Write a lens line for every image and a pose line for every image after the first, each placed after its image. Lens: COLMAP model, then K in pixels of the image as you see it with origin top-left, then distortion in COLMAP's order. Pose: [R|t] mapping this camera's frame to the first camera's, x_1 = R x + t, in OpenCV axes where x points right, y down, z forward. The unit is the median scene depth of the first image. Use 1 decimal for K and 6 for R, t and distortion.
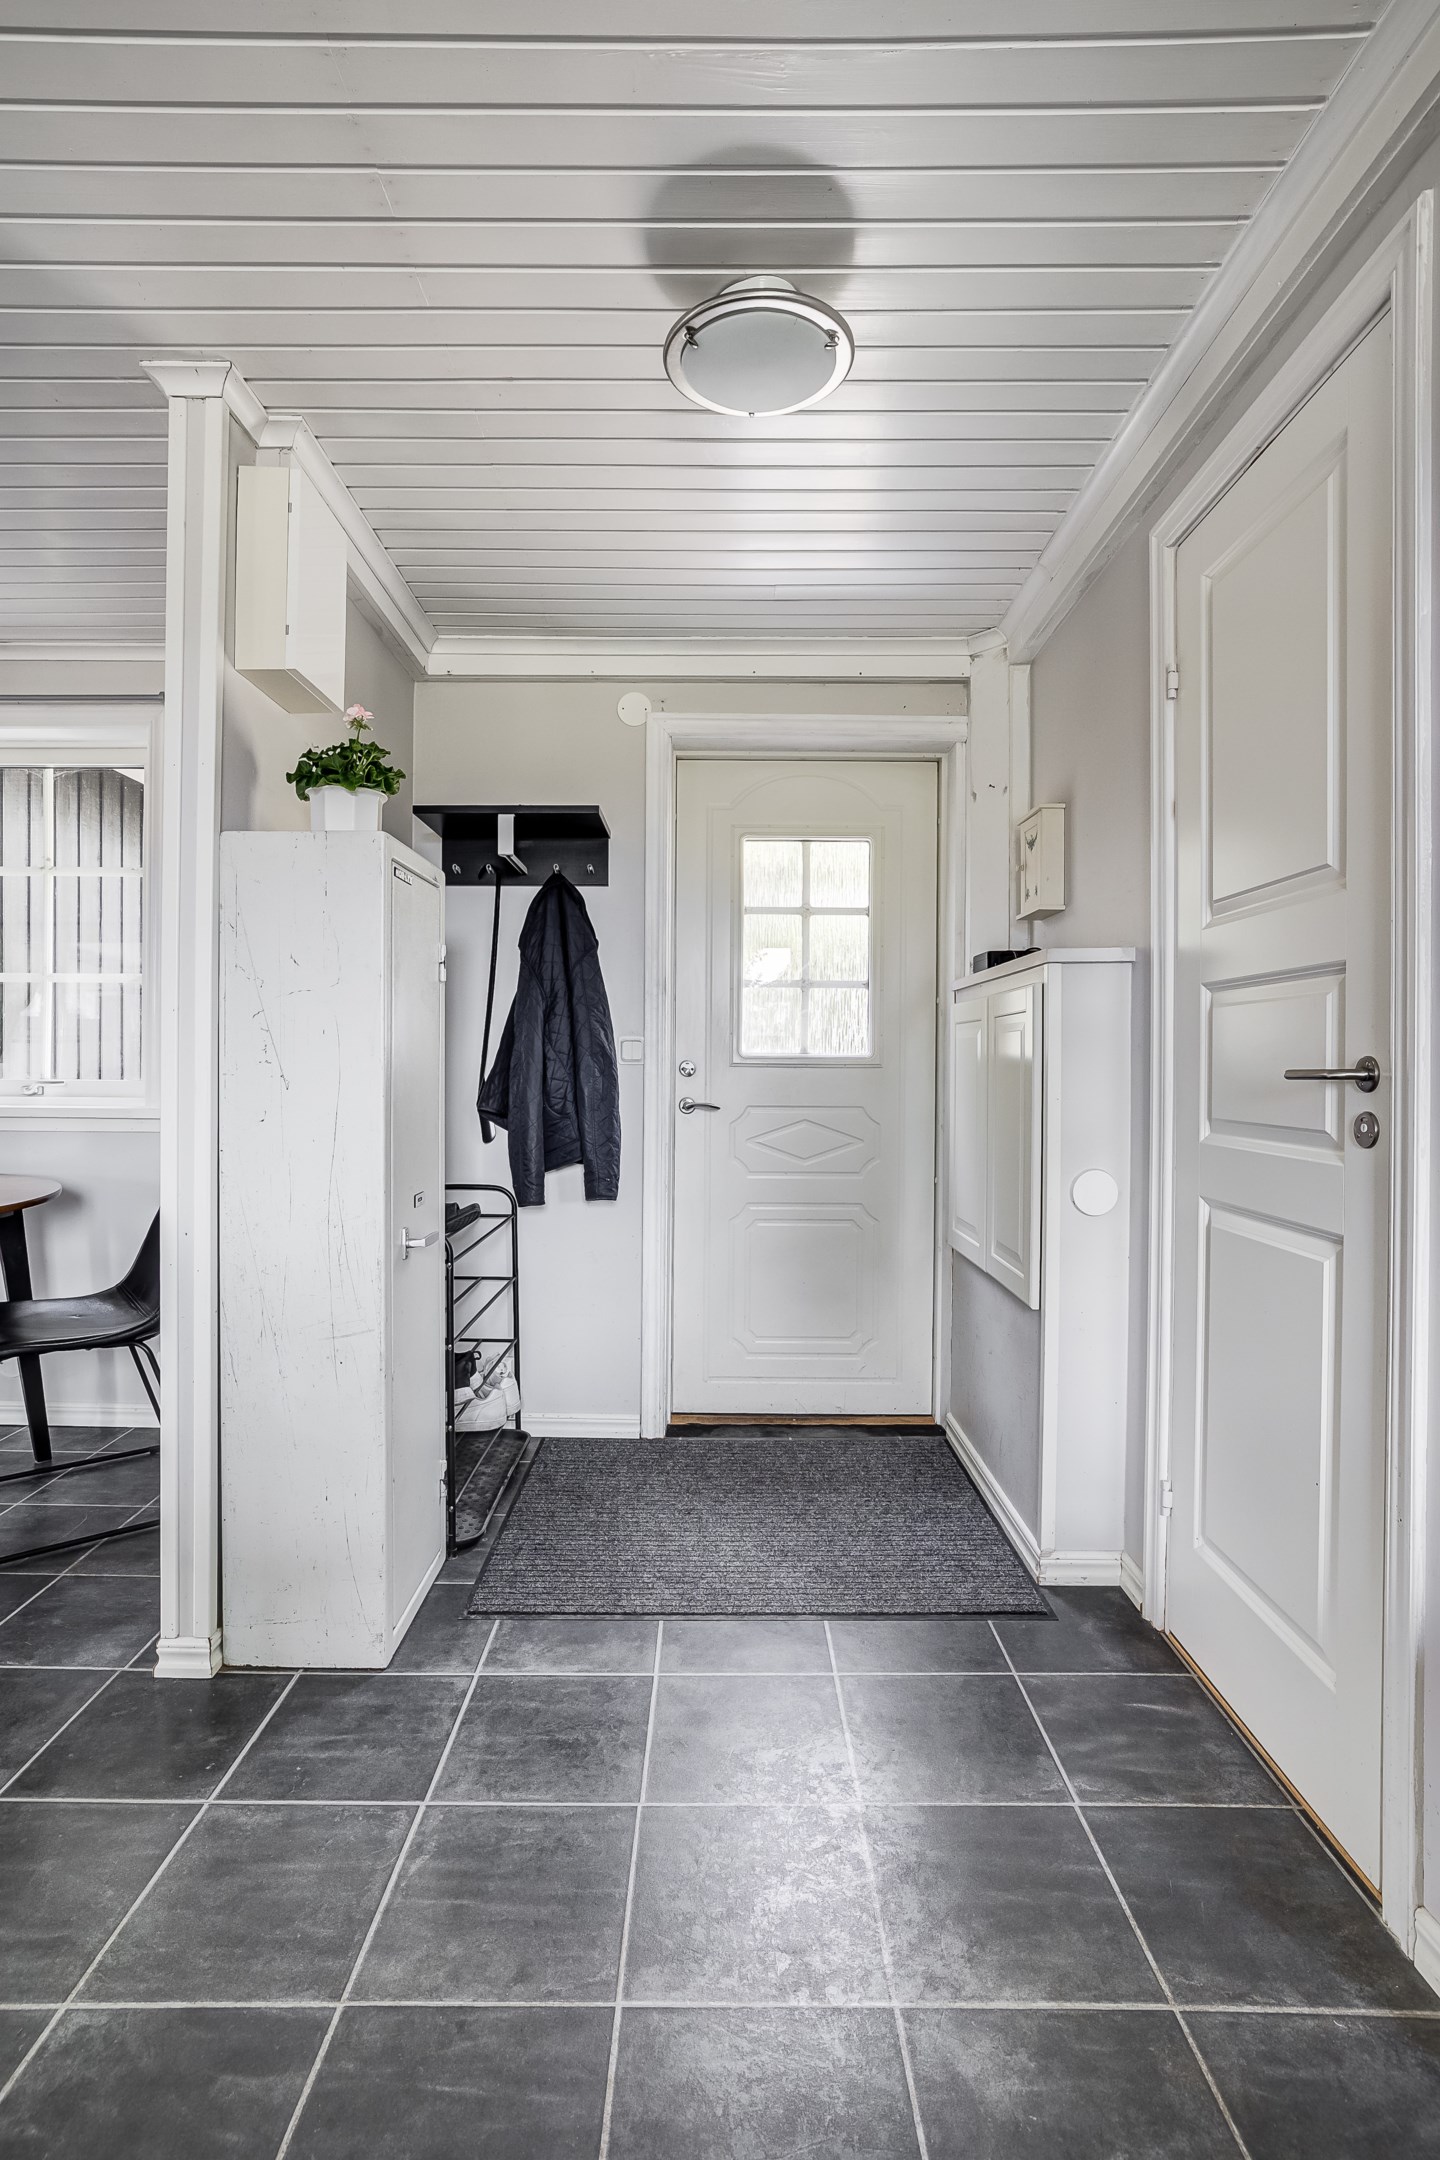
lens RADIAL K [[1037.9, 0, 700.9], [0, 1037.9, 1072.5], [0, 0, 1]] dist [-0.017673, 0.005773]
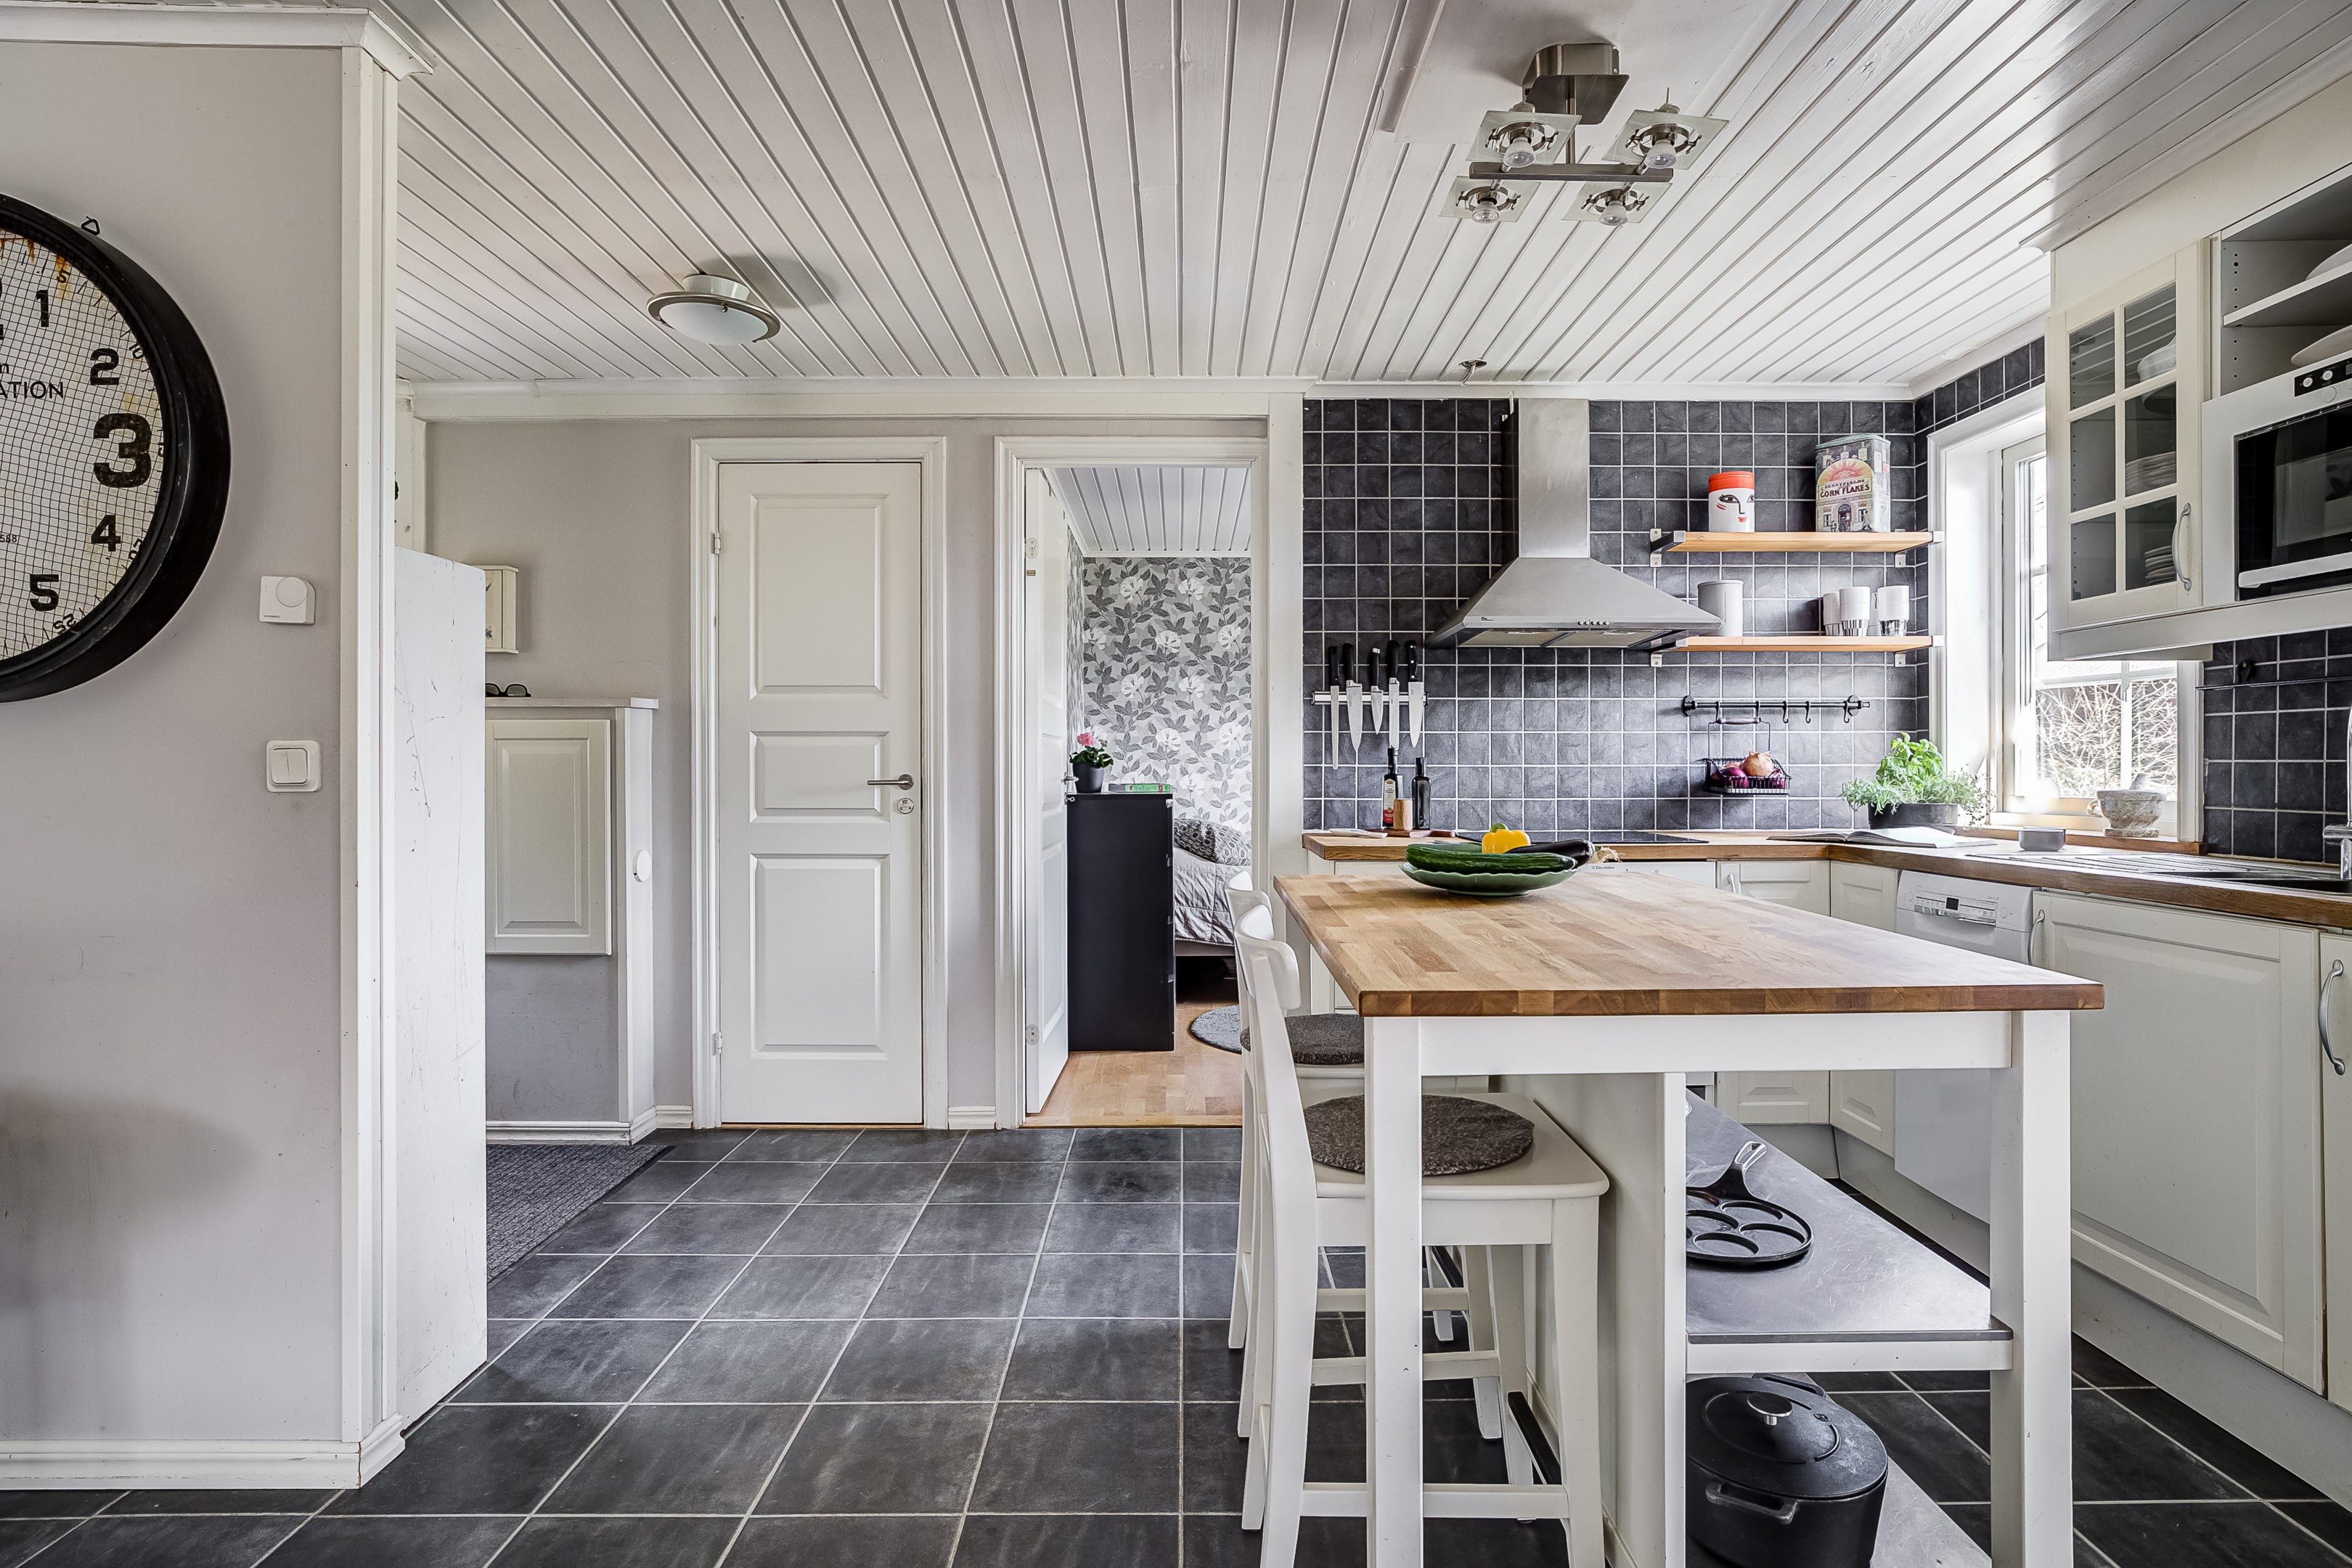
lens RADIAL K [[1180.9, 0, 1200.4], [0, 1180.9, 776.1], [0, 0, 1]] dist [-0.029734, 0.012028]
pose [[-0.020248, -0.013049, 0.999710, -1.557279], [0.009003, 0.999872, 0.013234, -0.031056], [-0.999754, 0.009269, -0.020128, 0.295777]]
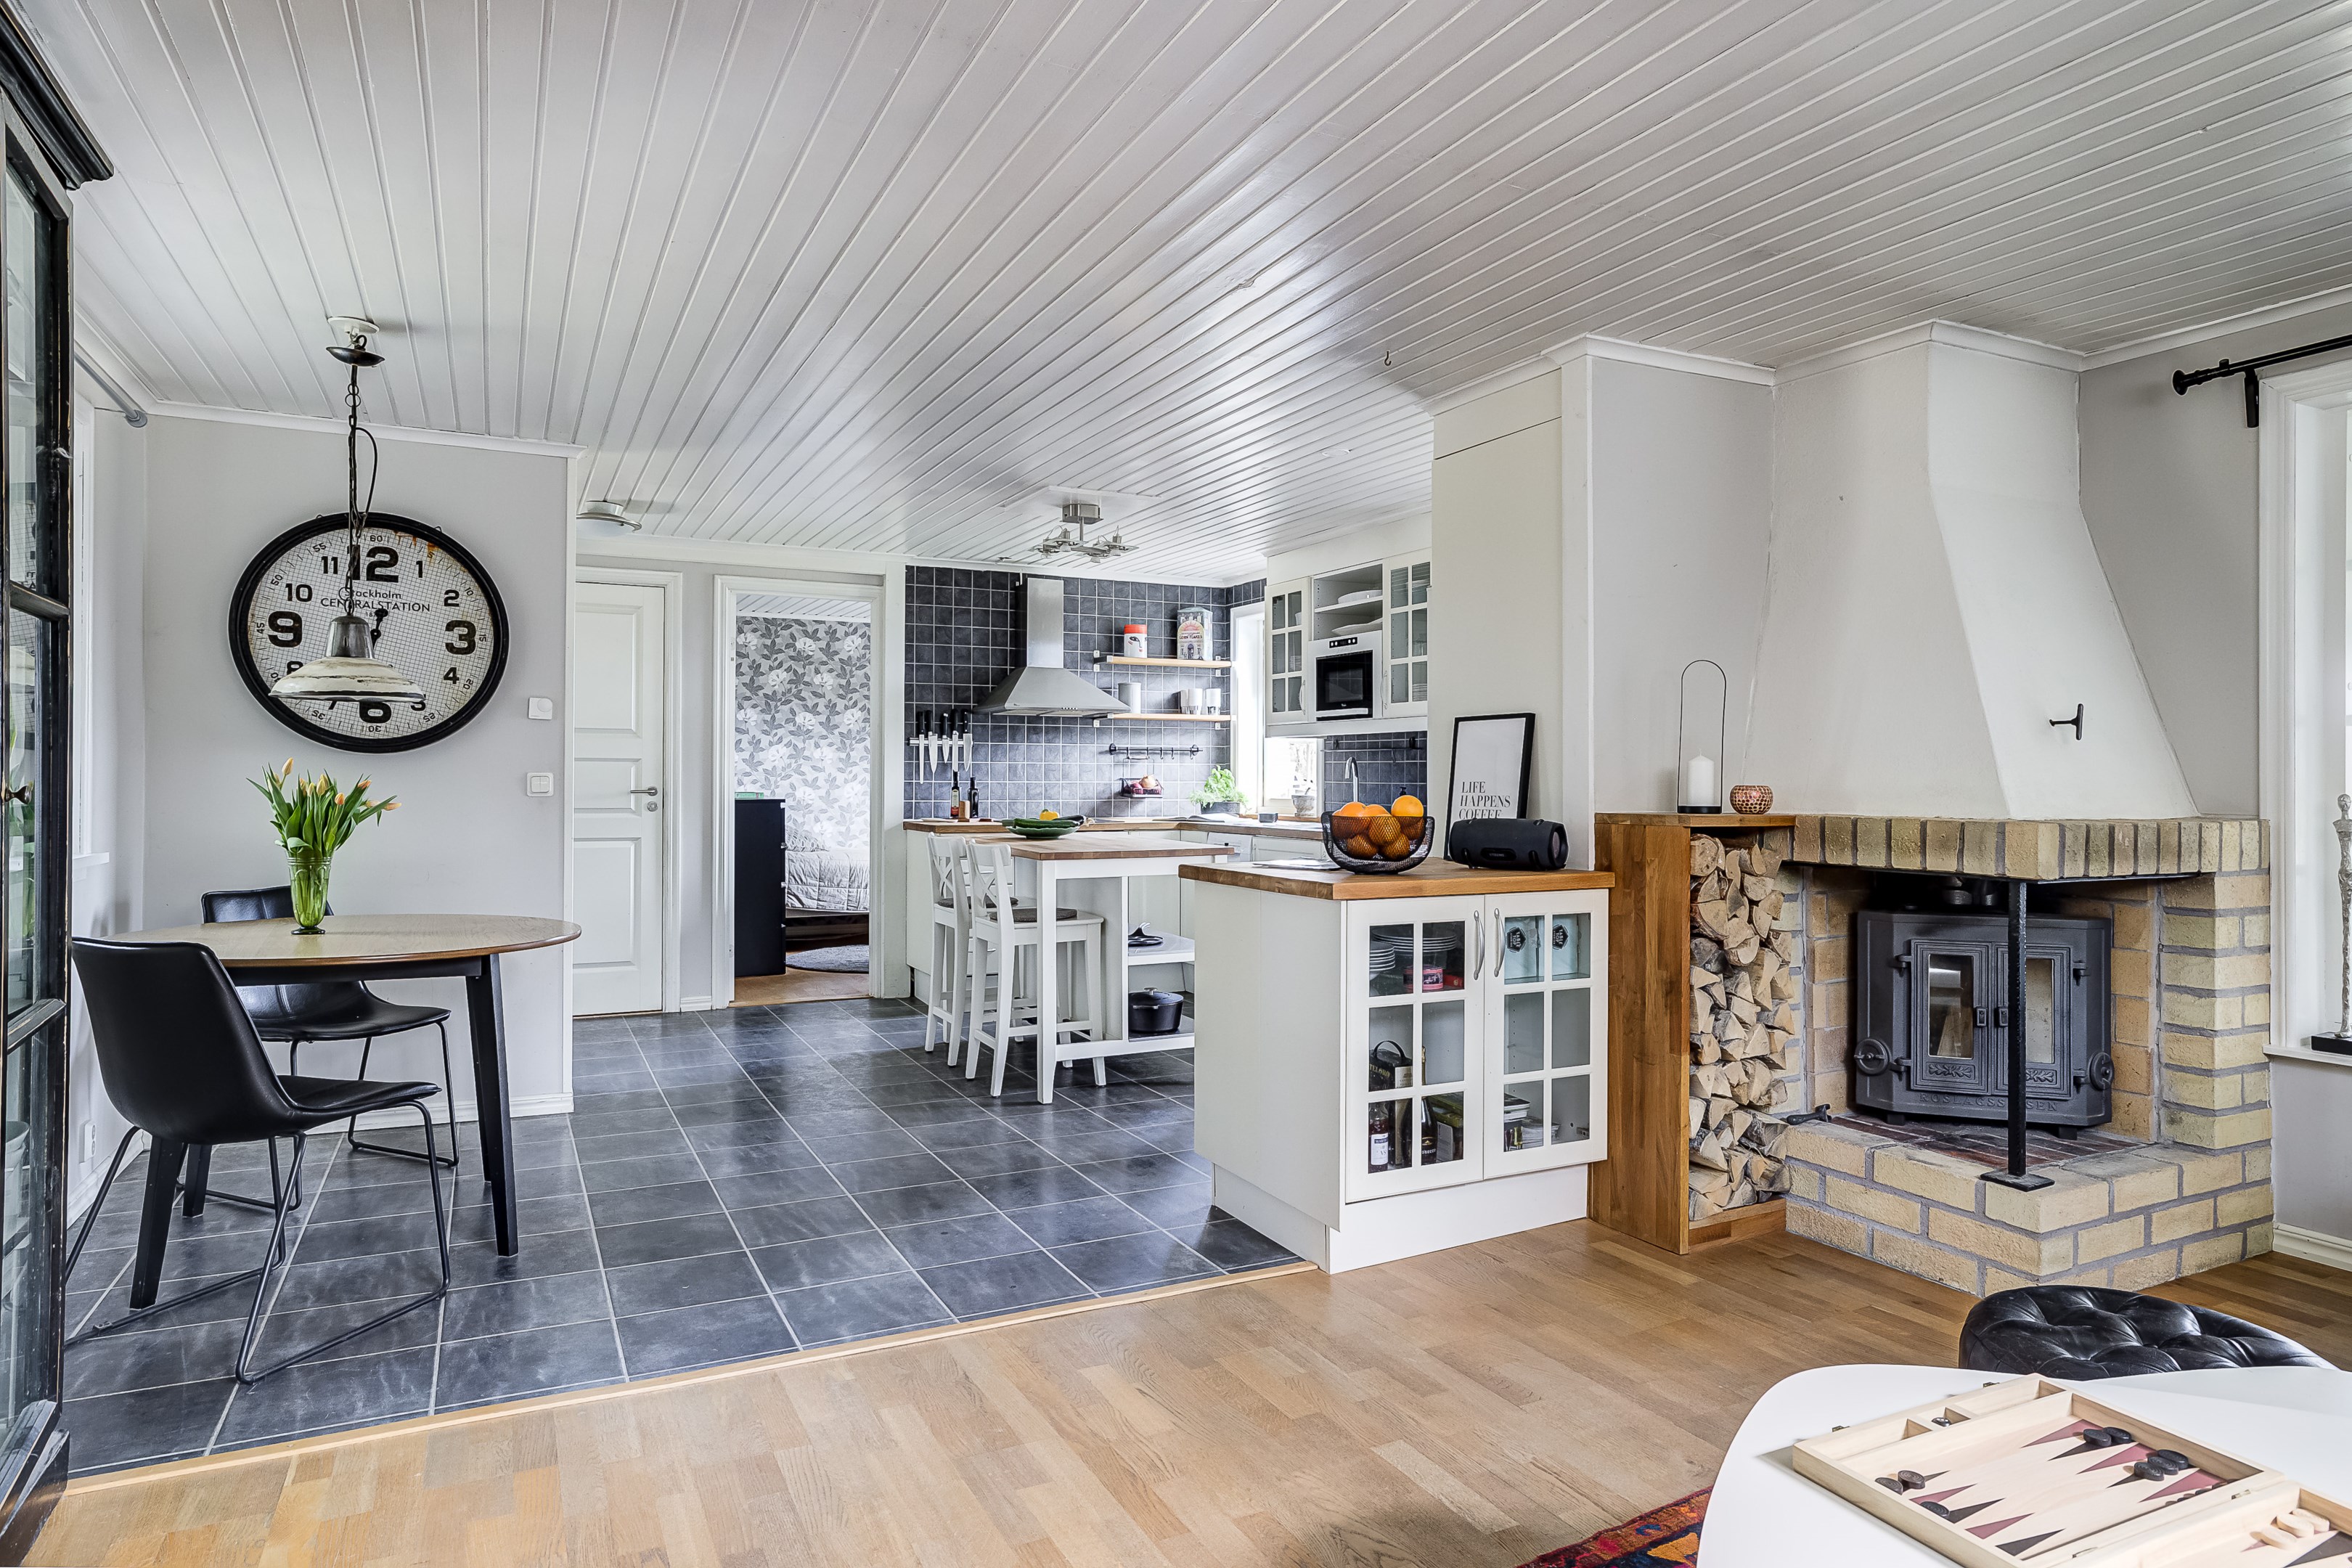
lens RADIAL K [[1325.1, 0, 1150.8], [0, 1325.1, 774.0], [0, 0, 1]] dist [-0.009587, 0.010579]
pose [[-0.445469, -0.006359, 0.895275, -3.309182], [0.000377, 0.999973, 0.007290, -0.070761], [-0.895297, 0.003585, -0.445455, 1.152294]]
